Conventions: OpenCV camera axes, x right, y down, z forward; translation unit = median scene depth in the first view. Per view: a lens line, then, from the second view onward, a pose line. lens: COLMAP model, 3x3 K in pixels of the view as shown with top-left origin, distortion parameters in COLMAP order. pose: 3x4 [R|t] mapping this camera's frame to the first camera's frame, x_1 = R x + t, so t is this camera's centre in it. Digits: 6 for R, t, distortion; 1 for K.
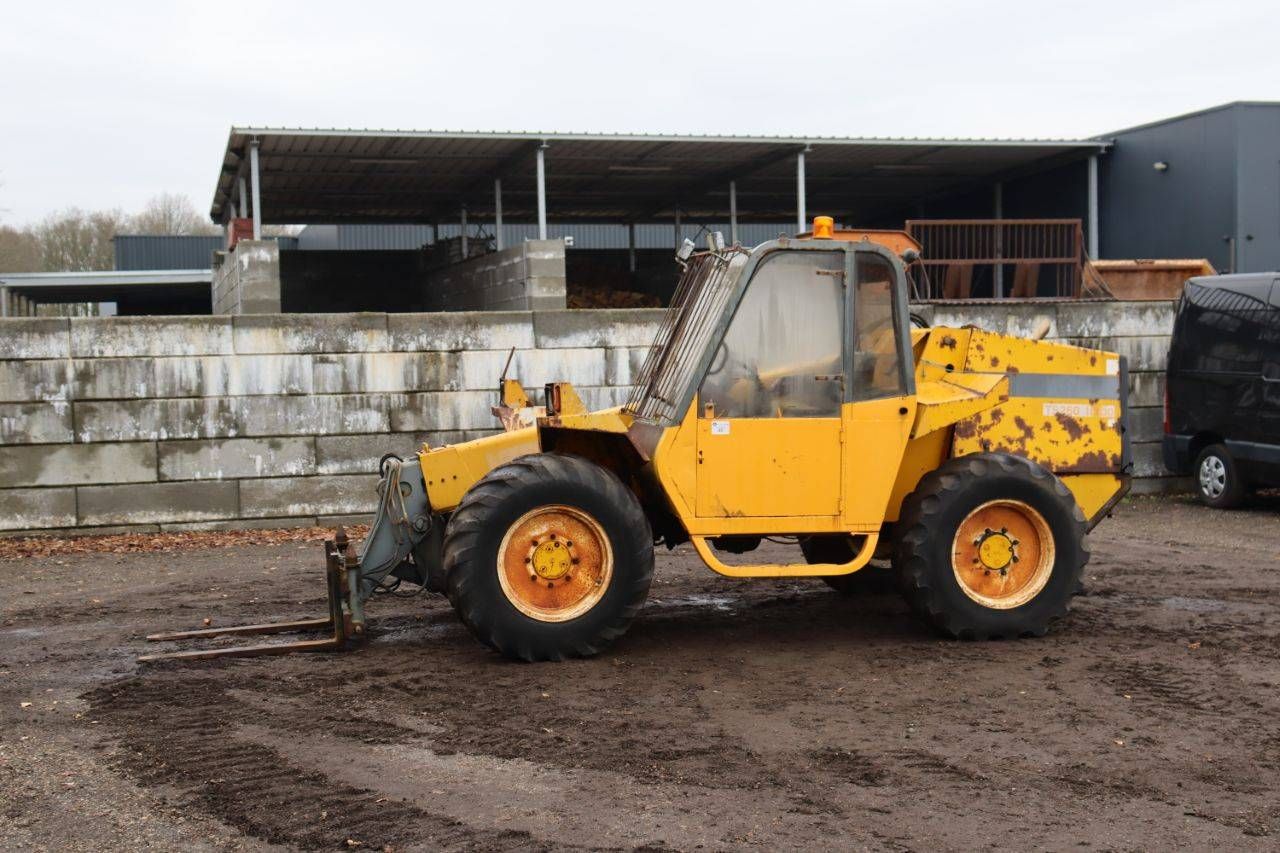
lens RADIAL K [[1715.6, 0, 634.5], [0, 1715.6, 426.1], [0, 0, 1]] dist [0.064017, 0.000000]
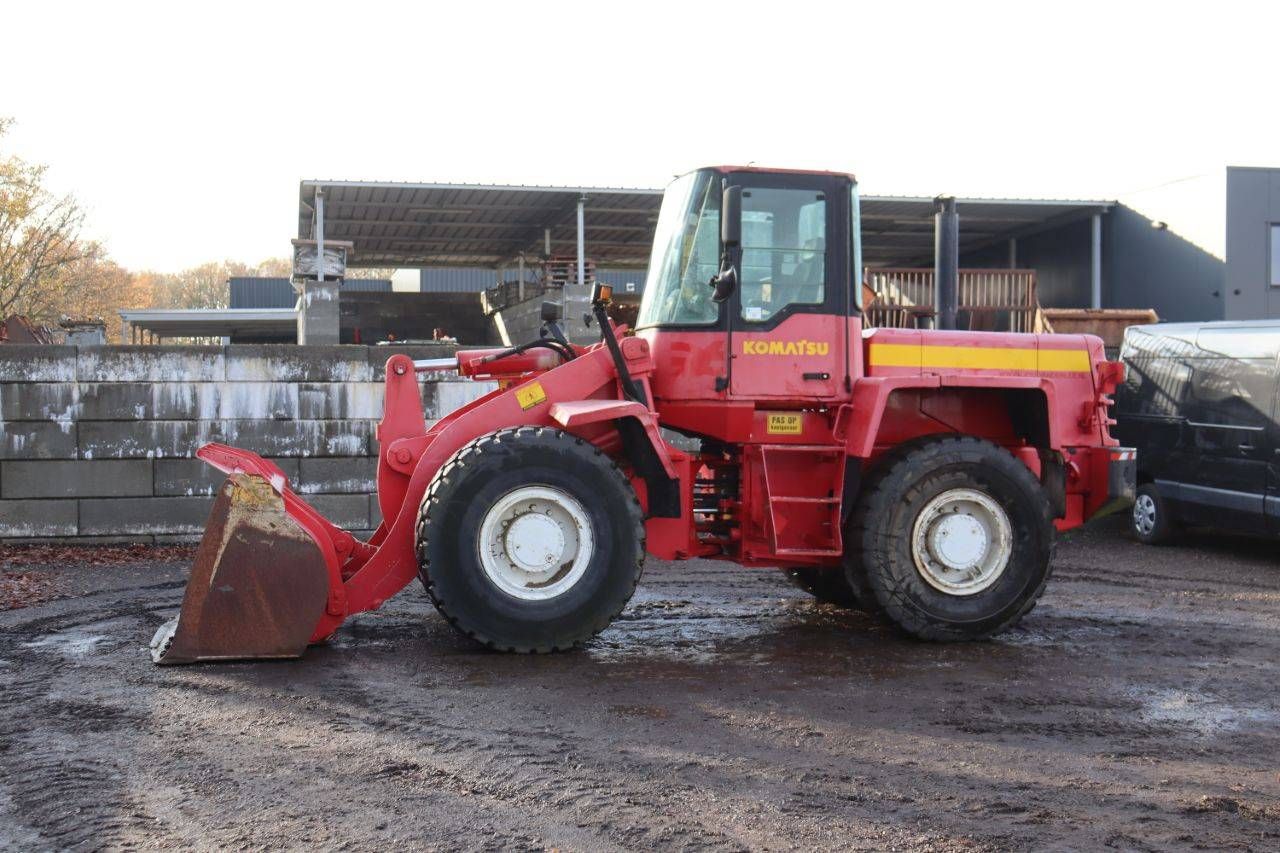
lens RADIAL K [[1558.4, 0, 629.5], [0, 1558.4, 419.4], [0, 0, 1]] dist [0.025493, 0.000000]
pose [[0.998105, 0.019874, -0.058236, 0.079278], [-0.021267, 0.999500, -0.023396, 0.000210], [0.057742, 0.024590, 0.998029, 0.028237]]
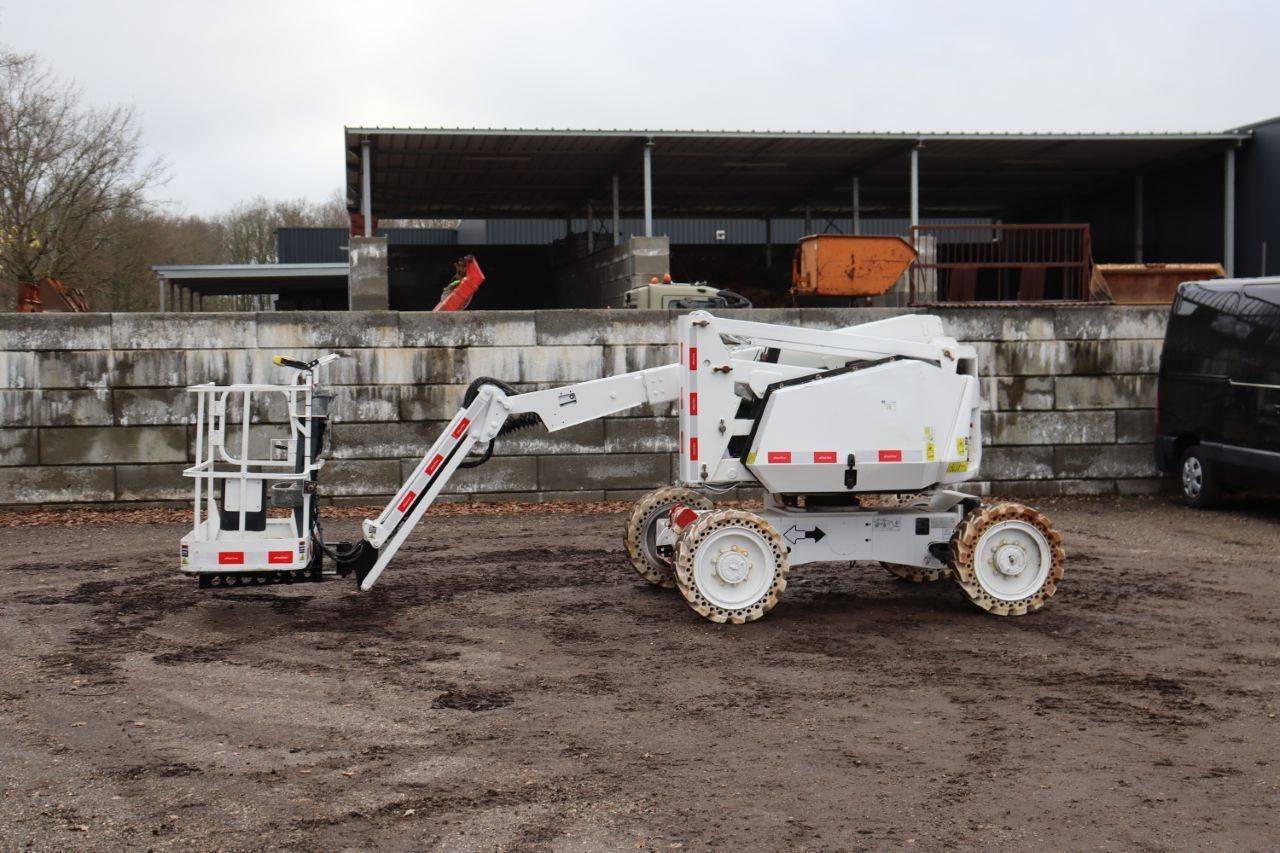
lens RADIAL K [[1816.4, 0, 631.6], [0, 1816.4, 421.9], [0, 0, 1]] dist [0.085512, 0.000000]
pose [[0.992596, 0.015468, -0.120470, 0.142997], [-0.015743, 0.999875, -0.001333, 0.003348], [0.120435, 0.003220, 0.992716, -0.124475]]
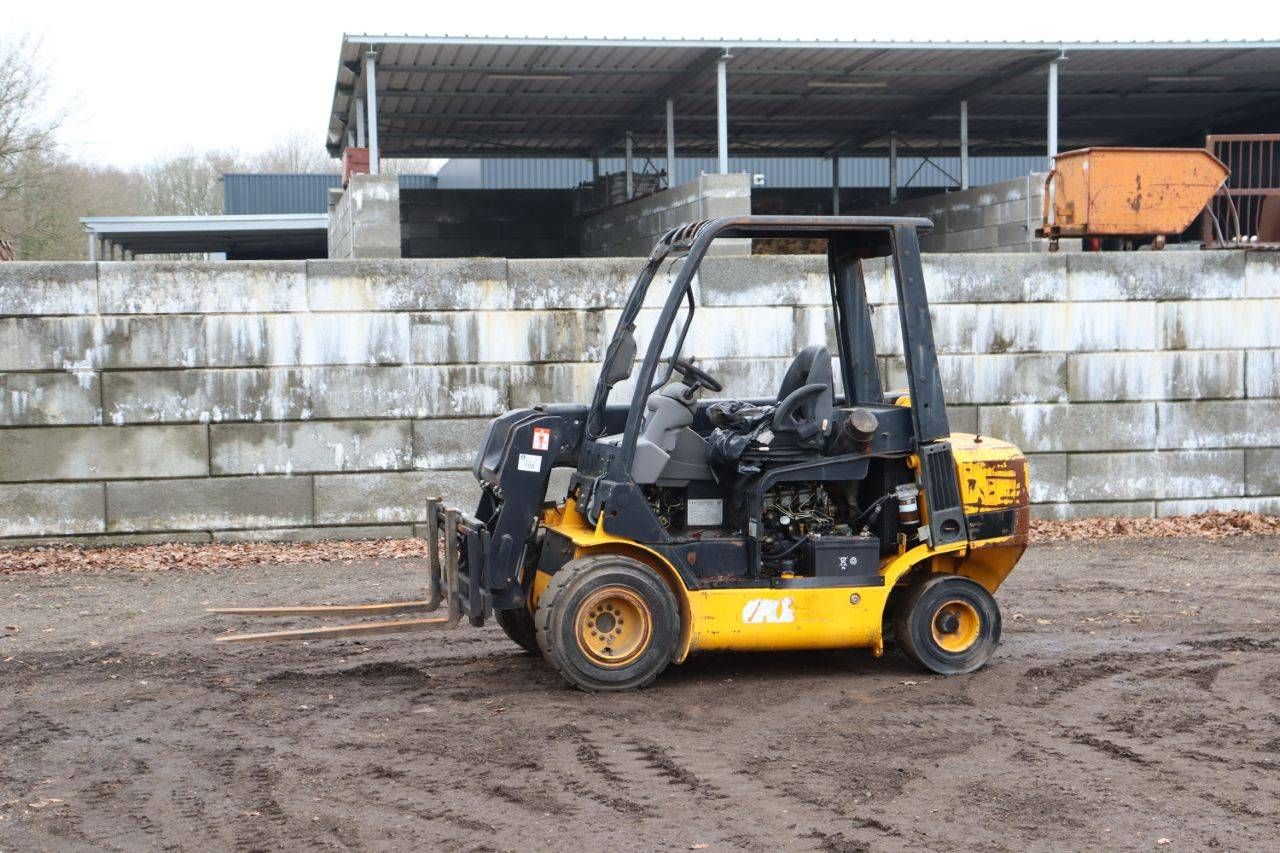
lens RADIAL K [[2016.5, 0, 637.2], [0, 2016.5, 431.6], [0, 0, 1]] dist [0.139133, 0.000000]
pose [[0.995035, 0.012316, -0.098761, 0.002906], [-0.010928, 0.999834, 0.014581, -0.002945], [0.098924, -0.013429, 0.995004, 0.114117]]
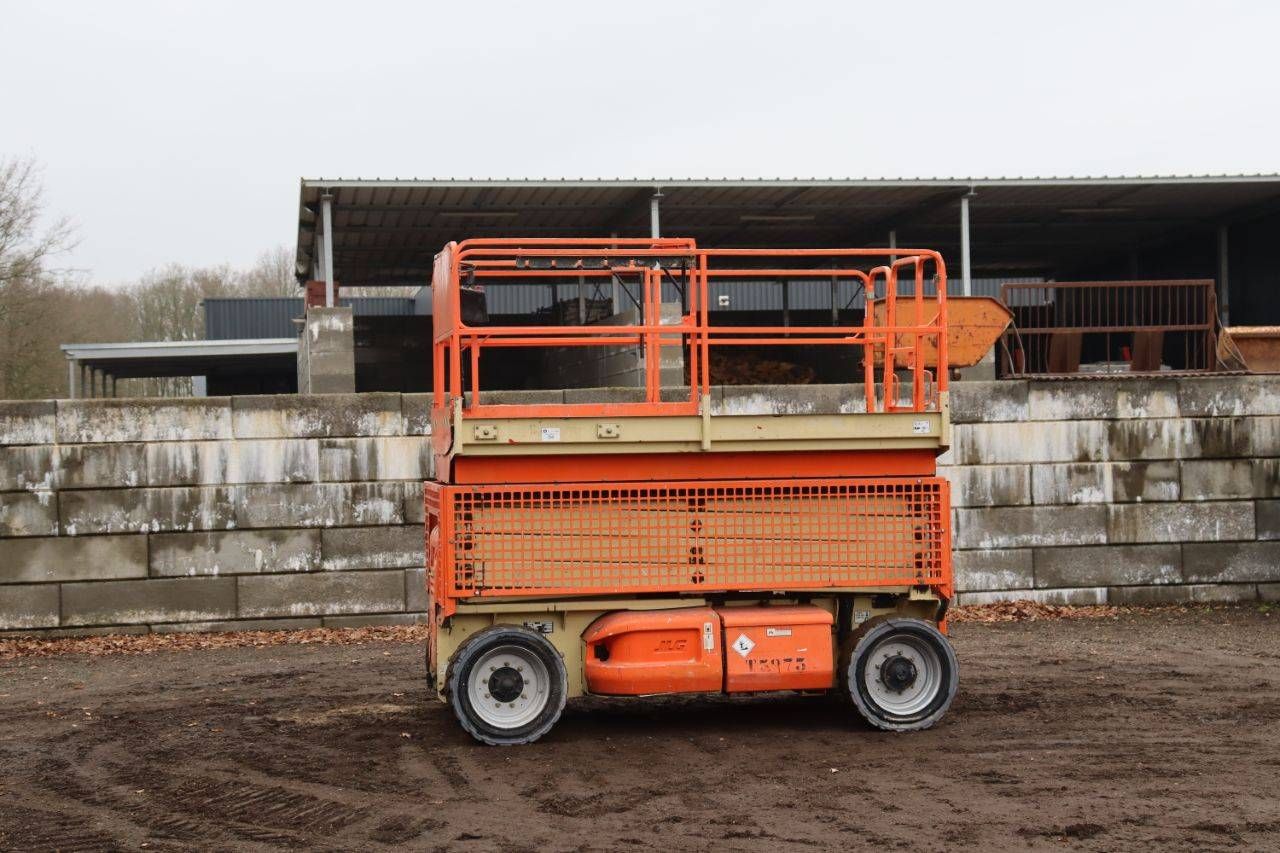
lens RADIAL K [[2091.3, 0, 632.3], [0, 2091.3, 426.7], [0, 0, 1]] dist [0.179322, 0.000000]
pose [[0.994433, -0.002683, -0.105336, 0.095555], [-0.002068, 0.998986, -0.044966, 0.001766], [0.105350, 0.044933, 0.993420, -0.090698]]
